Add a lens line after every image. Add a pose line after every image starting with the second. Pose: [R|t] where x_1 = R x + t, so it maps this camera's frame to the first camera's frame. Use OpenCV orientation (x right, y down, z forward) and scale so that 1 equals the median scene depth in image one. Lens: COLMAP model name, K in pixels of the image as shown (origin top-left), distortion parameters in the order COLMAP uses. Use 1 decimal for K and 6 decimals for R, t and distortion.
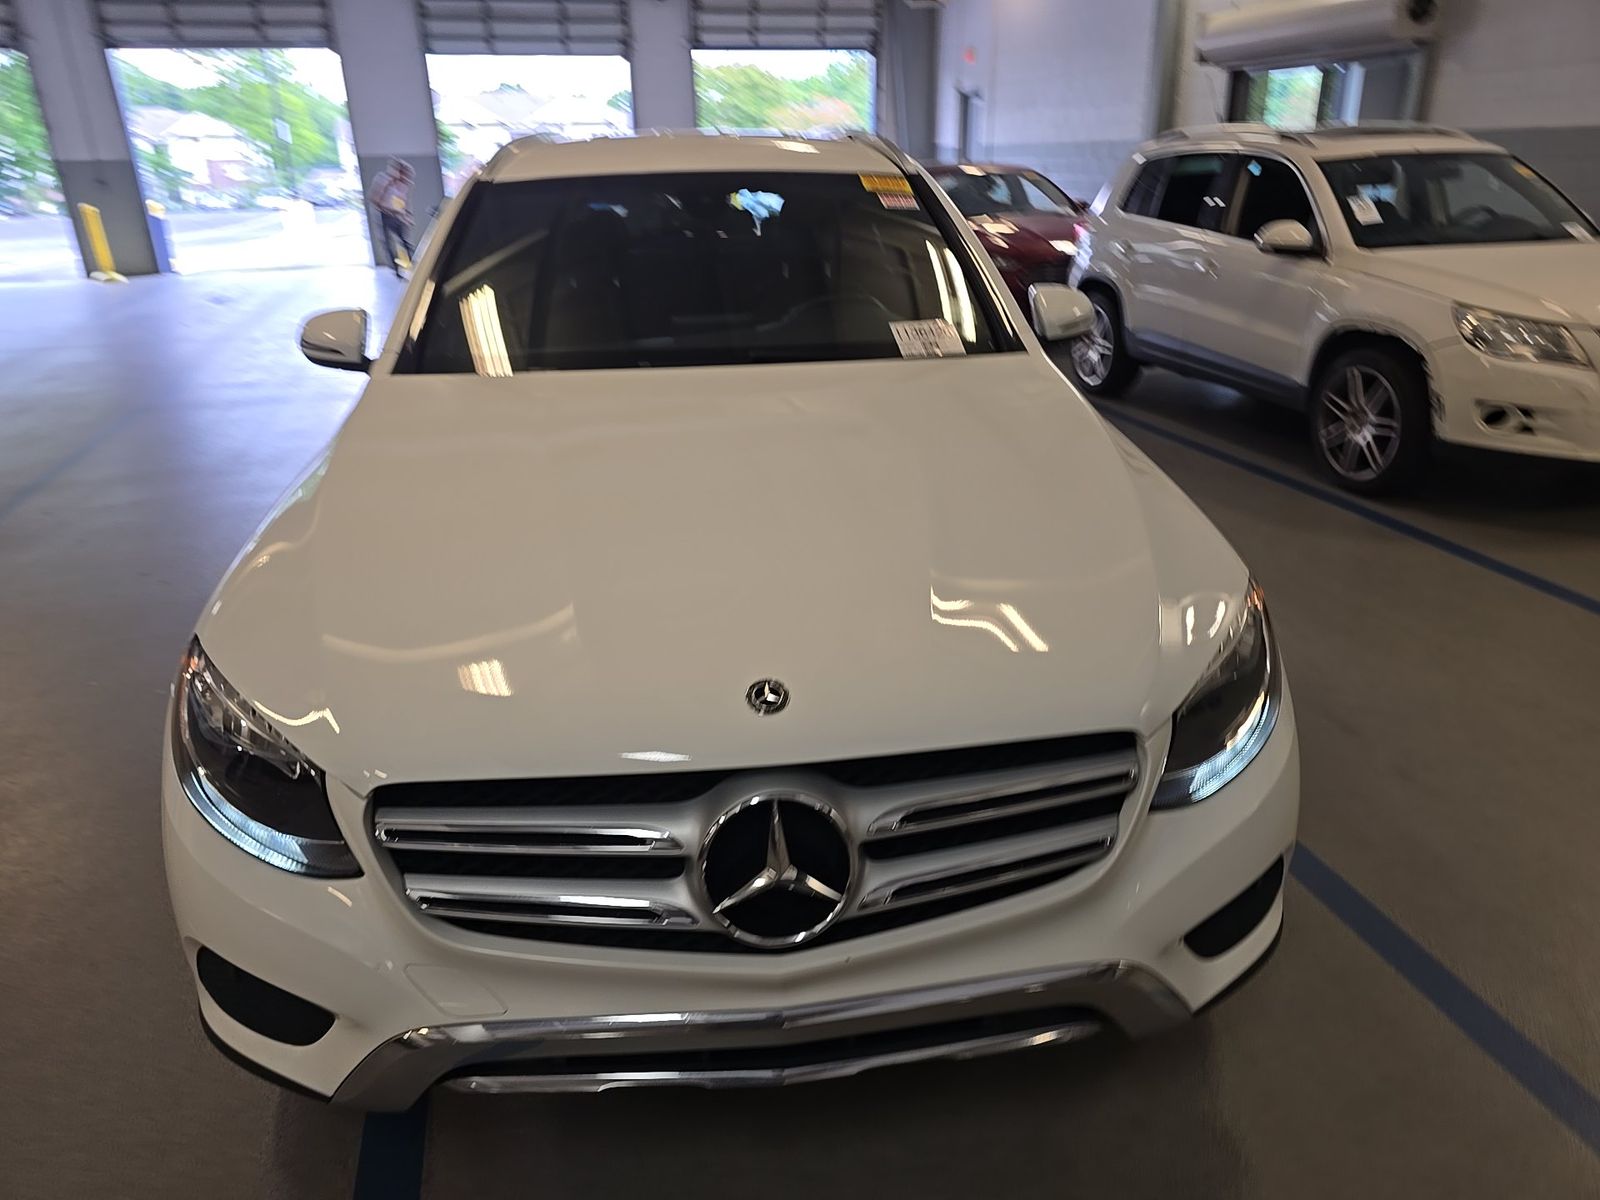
lens RADIAL K [[1095.9, 0, 811.2], [0, 1095.9, 596.6], [0, 0, 1]] dist [0.046876, -0.033417]
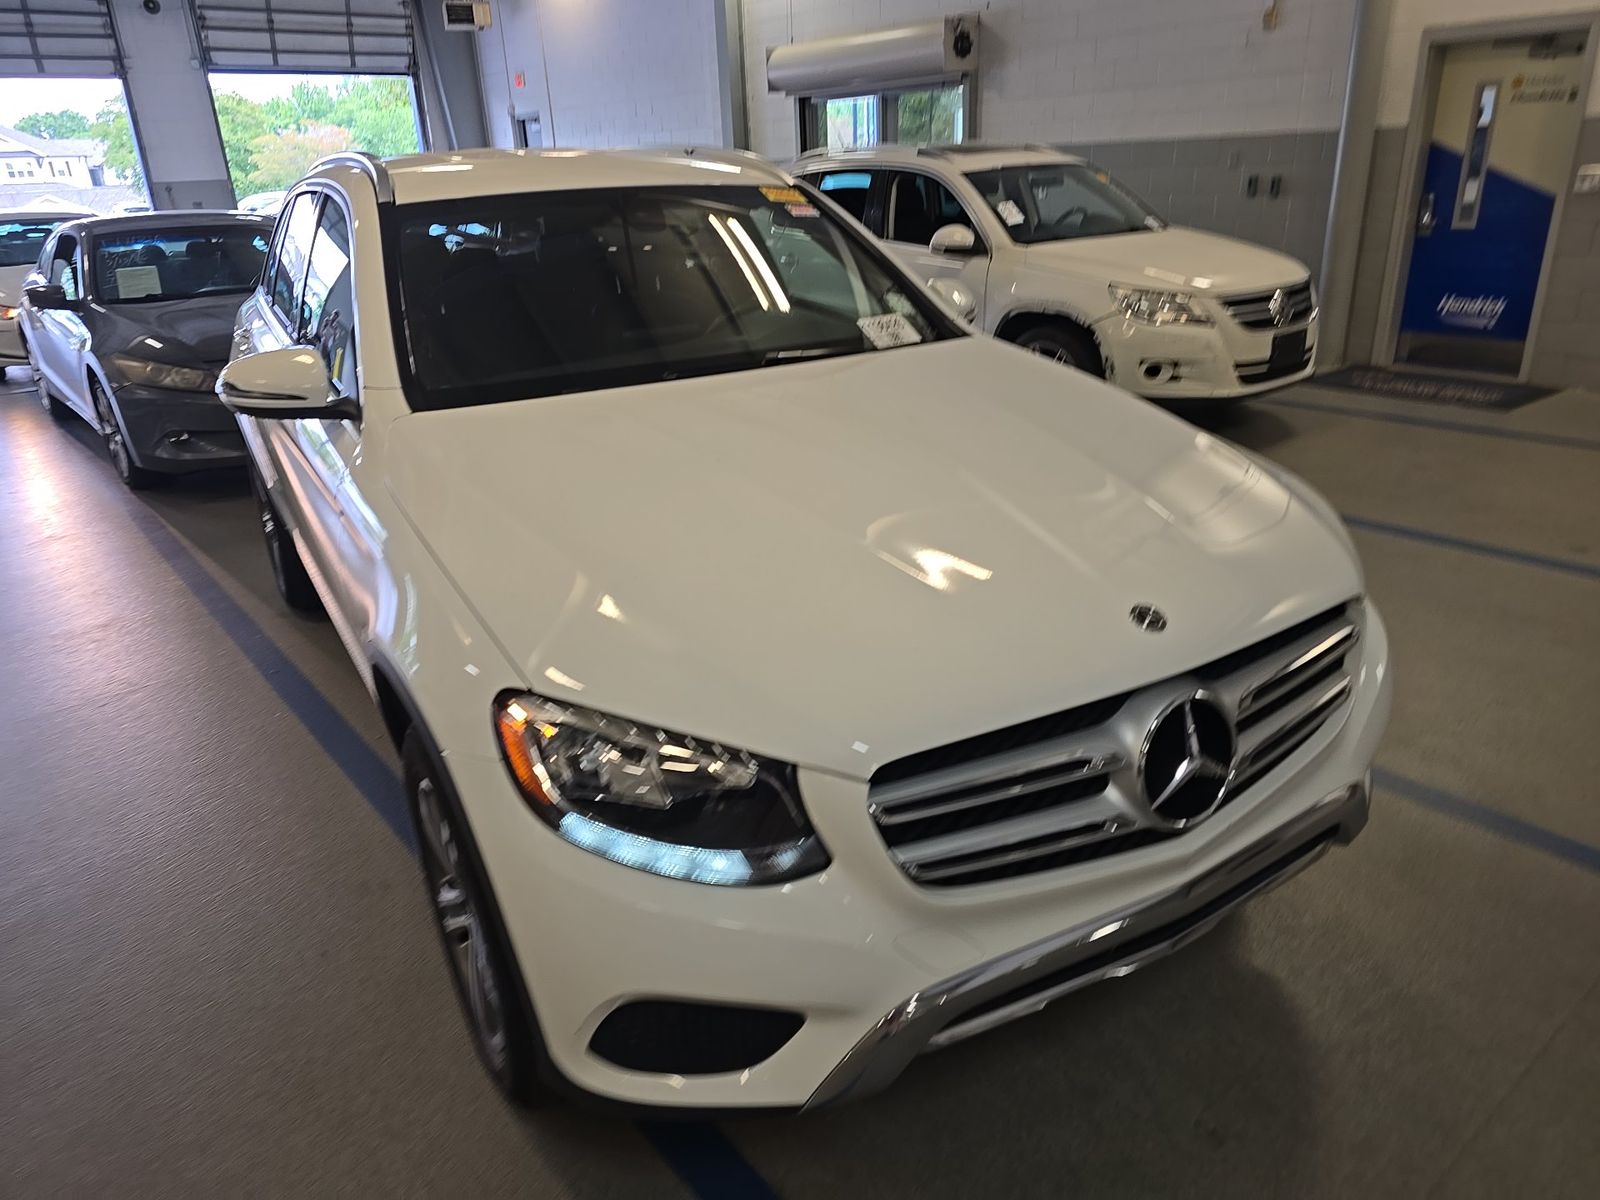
lens RADIAL K [[1051.0, 0, 805.0], [0, 1051.0, 617.3], [0, 0, 1]] dist [0.050478, -0.031424]
pose [[0.913135, -0.178125, 0.366682, -0.200228], [0.174393, 0.983711, 0.043580, -0.005544], [-0.368472, 0.024152, 0.929325, 0.023245]]
